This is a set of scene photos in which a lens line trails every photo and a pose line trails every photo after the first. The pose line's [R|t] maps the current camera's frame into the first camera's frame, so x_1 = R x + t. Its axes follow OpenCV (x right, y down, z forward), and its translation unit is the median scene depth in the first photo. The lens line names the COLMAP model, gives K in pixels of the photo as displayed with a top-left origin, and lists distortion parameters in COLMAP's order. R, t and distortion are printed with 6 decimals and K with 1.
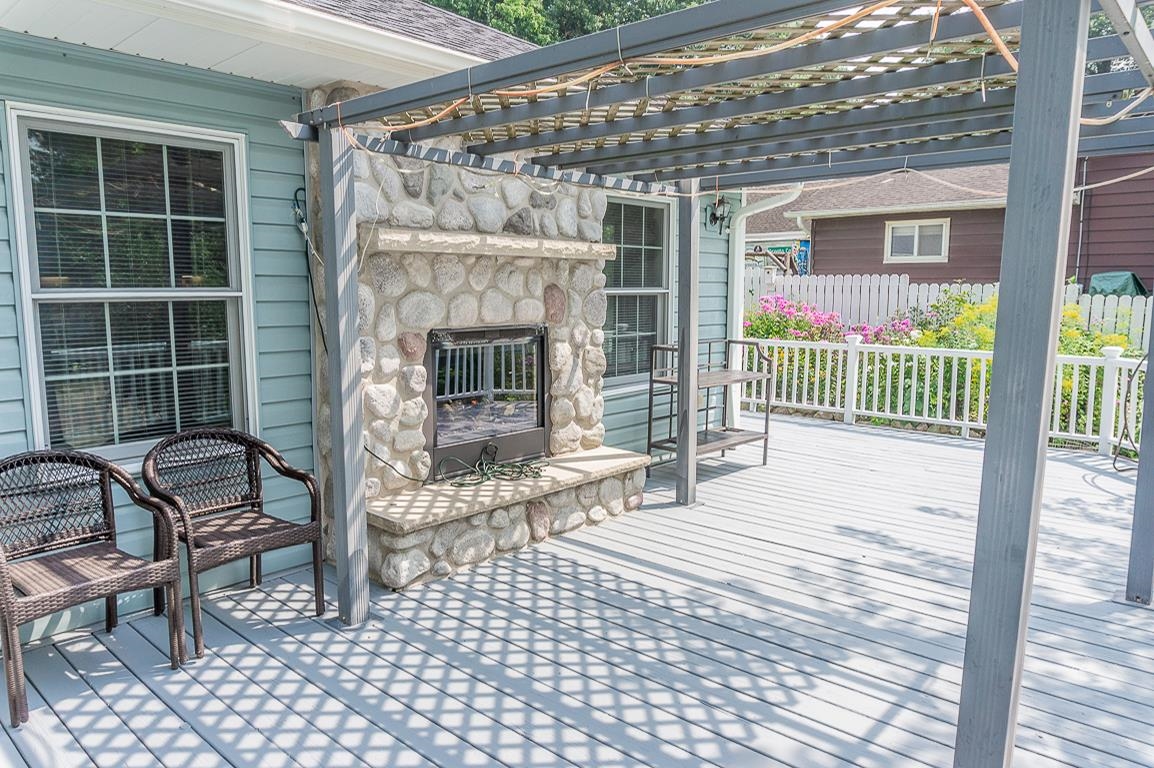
lens RADIAL K [[787.2, 0, 579.1], [0, 787.2, 396.5], [0, 0, 1]] dist [-0.001613, -0.036328]
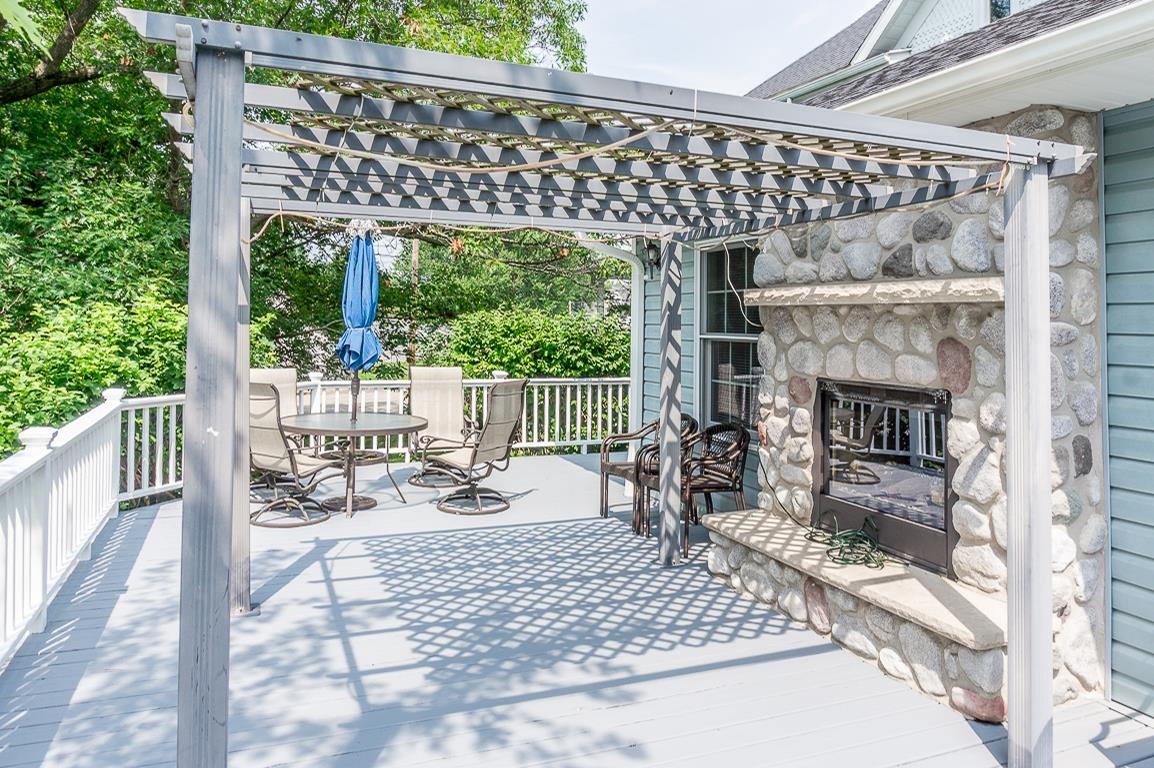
lens RADIAL K [[785.7, 0, 573.6], [0, 785.7, 322.1], [0, 0, 1]] dist [-0.049525, -0.001362]
pose [[-0.447876, -0.007609, -0.894063, 0.868496], [-0.138240, 0.988528, 0.060837, -0.172594], [0.883344, 0.150843, -0.443790, 1.140243]]
